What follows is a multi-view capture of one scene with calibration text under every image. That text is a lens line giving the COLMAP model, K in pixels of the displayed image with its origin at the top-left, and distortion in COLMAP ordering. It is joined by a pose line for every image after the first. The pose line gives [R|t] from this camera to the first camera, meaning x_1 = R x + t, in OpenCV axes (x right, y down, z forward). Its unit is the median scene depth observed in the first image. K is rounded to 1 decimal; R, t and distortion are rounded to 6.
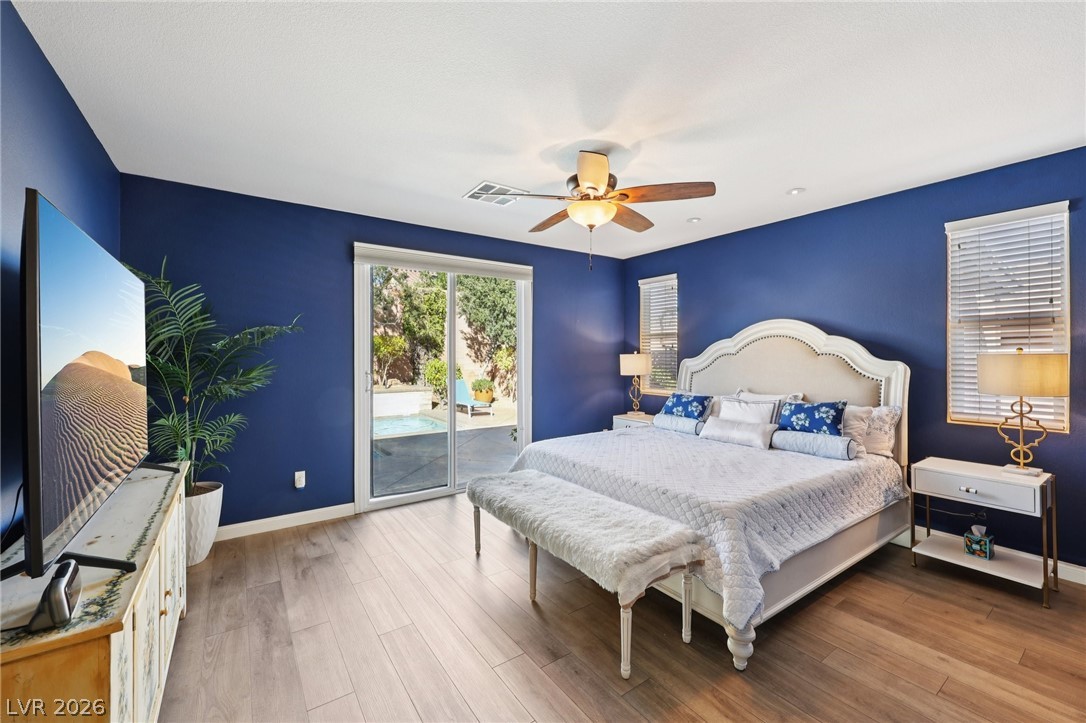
lens RADIAL K [[441.0, 0, 546.0], [0, 441.0, 353.3], [0, 0, 1]] dist [-0.001210, -0.000022]
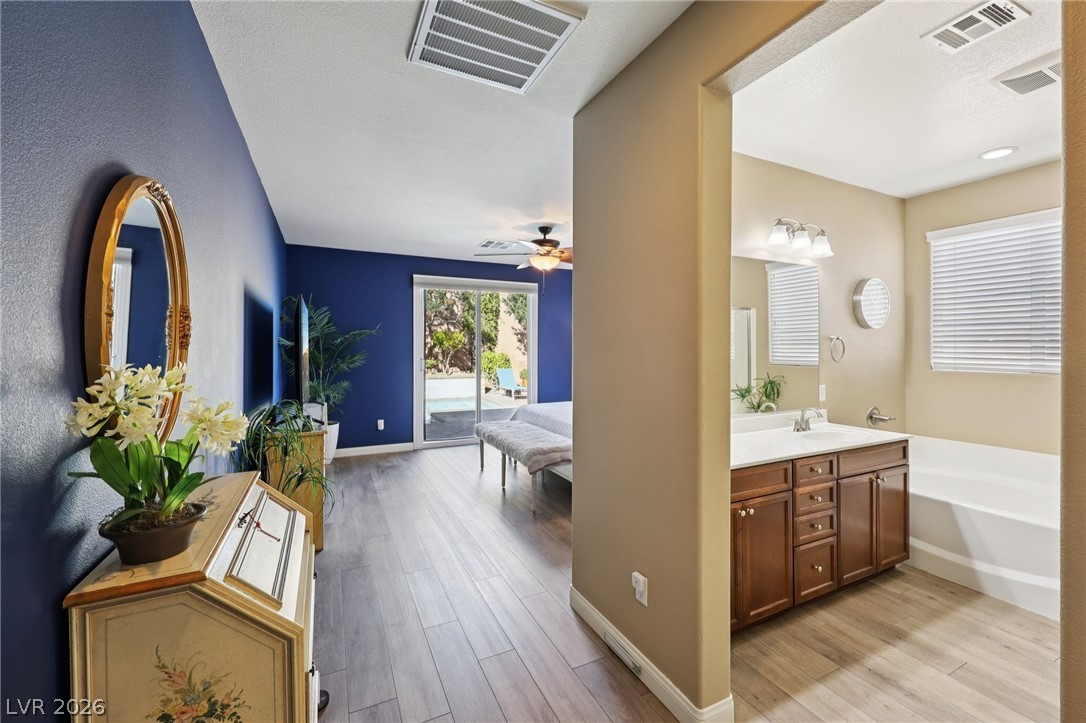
lens RADIAL K [[441.0, 0, 542.4], [0, 441.0, 351.8], [0, 0, 1]] dist [-0.001210, -0.000022]
pose [[0.987107, 0.006030, -0.159946, 0.253548], [-0.004140, 0.999918, 0.012143, -0.000931], [0.160006, -0.011324, 0.987051, -0.444355]]
